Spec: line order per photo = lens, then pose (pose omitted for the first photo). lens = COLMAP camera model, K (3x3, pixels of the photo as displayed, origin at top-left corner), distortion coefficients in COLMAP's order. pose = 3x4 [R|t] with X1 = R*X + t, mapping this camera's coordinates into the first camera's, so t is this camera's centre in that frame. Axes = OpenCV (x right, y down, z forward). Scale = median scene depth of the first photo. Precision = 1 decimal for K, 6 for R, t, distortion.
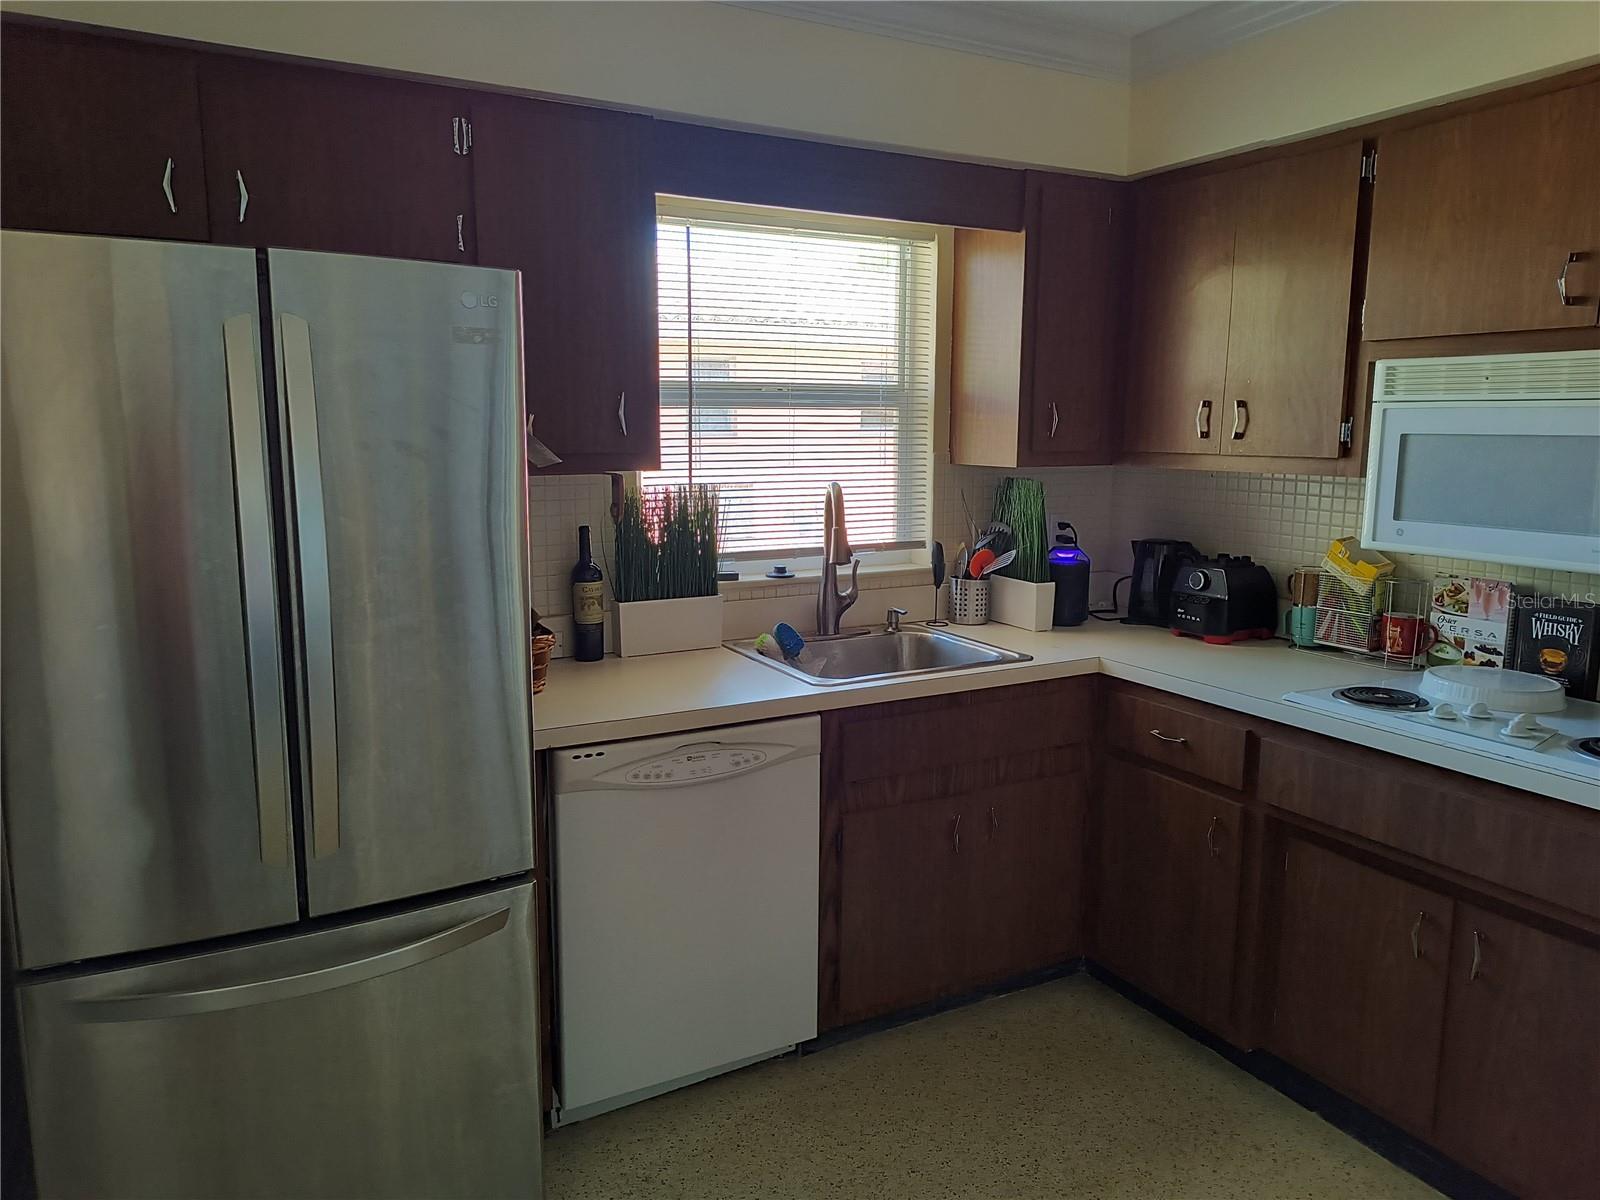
lens RADIAL K [[1105.5, 0, 804.1], [0, 1105.5, 593.3], [0, 0, 1]] dist [-0.003273, -0.001329]
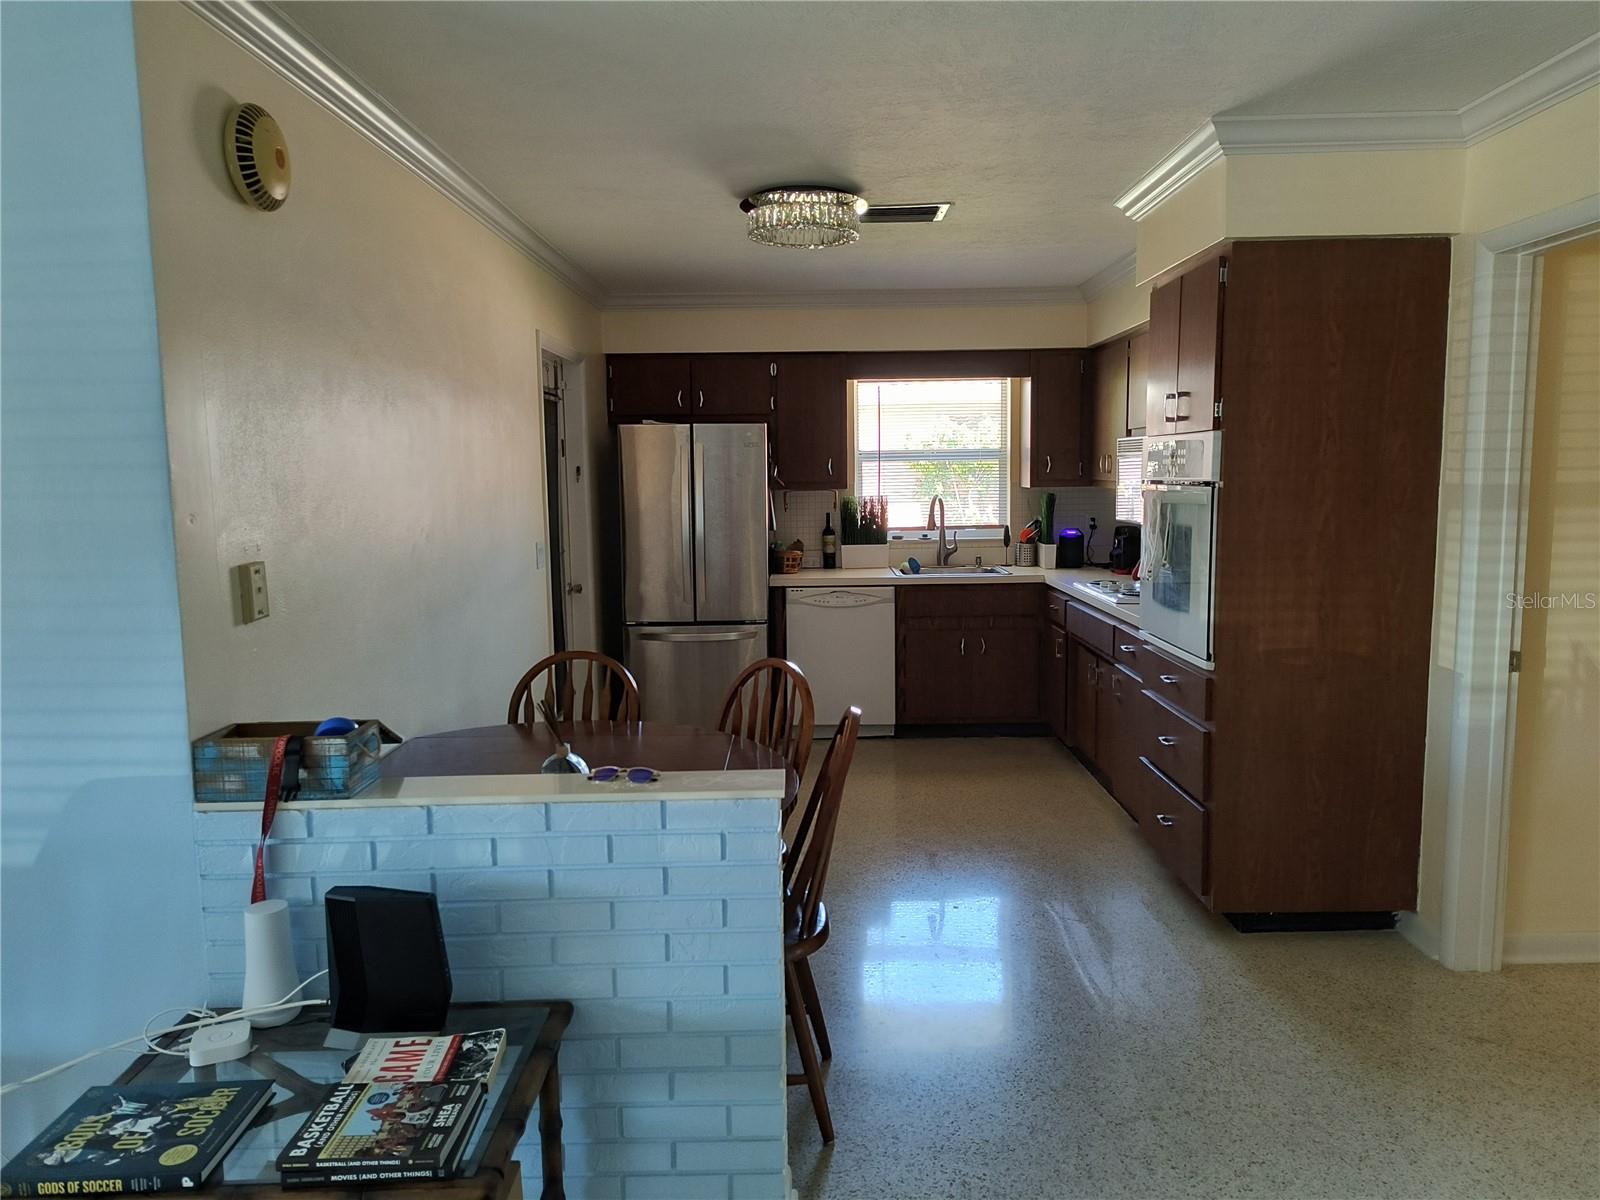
lens RADIAL K [[1105.5, 0, 804.1], [0, 1105.5, 593.3], [0, 0, 1]] dist [-0.003273, -0.001329]
pose [[0.881150, 0.039693, -0.471168, 0.885817], [-0.055135, 0.998298, -0.019011, 0.162196], [0.469611, 0.042730, 0.881839, -1.126651]]
